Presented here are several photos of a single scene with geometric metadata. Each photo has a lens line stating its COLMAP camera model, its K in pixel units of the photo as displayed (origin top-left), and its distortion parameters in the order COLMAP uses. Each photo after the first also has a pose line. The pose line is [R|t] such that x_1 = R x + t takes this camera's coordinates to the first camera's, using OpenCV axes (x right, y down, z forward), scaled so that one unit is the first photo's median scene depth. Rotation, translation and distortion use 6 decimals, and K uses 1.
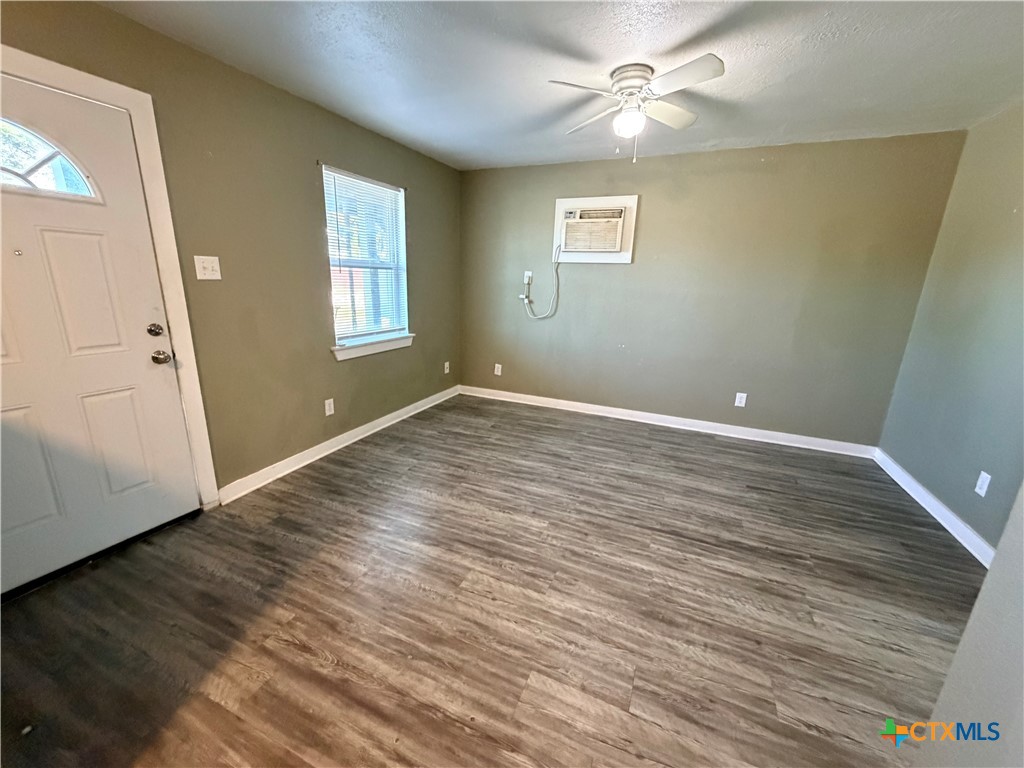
lens RADIAL K [[408.8, 0, 509.1], [0, 408.8, 384.8], [0, 0, 1]] dist [-0.001270, -0.000233]
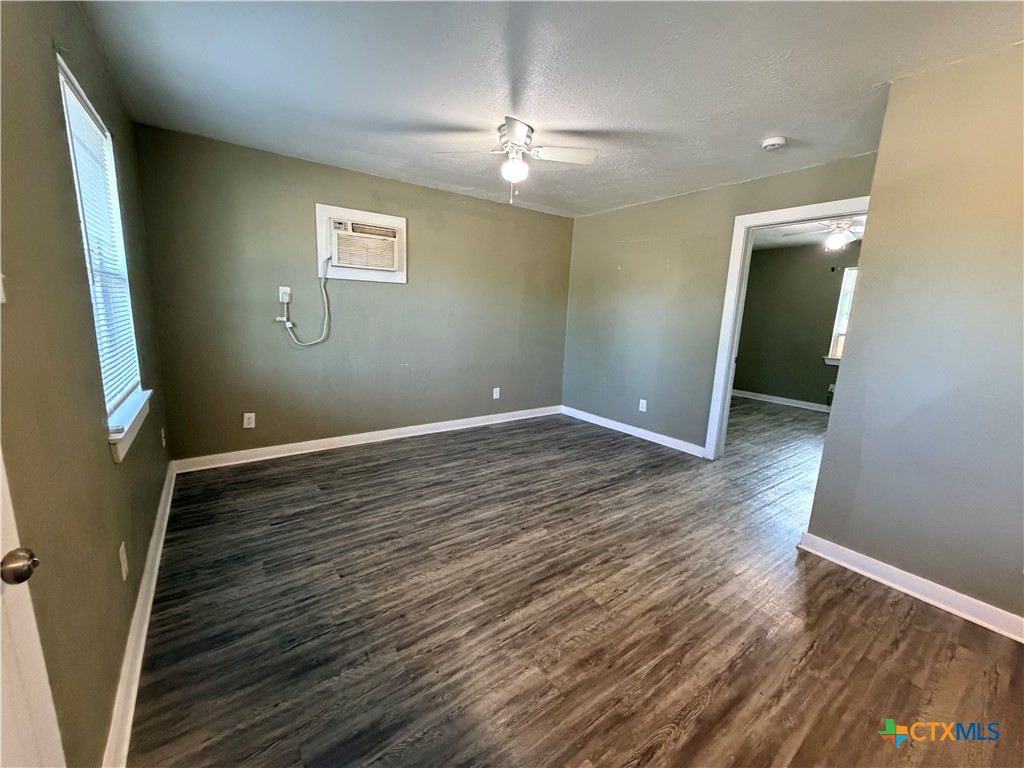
lens RADIAL K [[408.8, 0, 509.1], [0, 408.8, 384.8], [0, 0, 1]] dist [-0.001270, -0.000233]
pose [[0.507035, -0.168892, 0.845216, -0.642893], [0.196765, 0.977401, 0.077269, -0.105678], [-0.839166, 0.127131, 0.528809, 0.375023]]
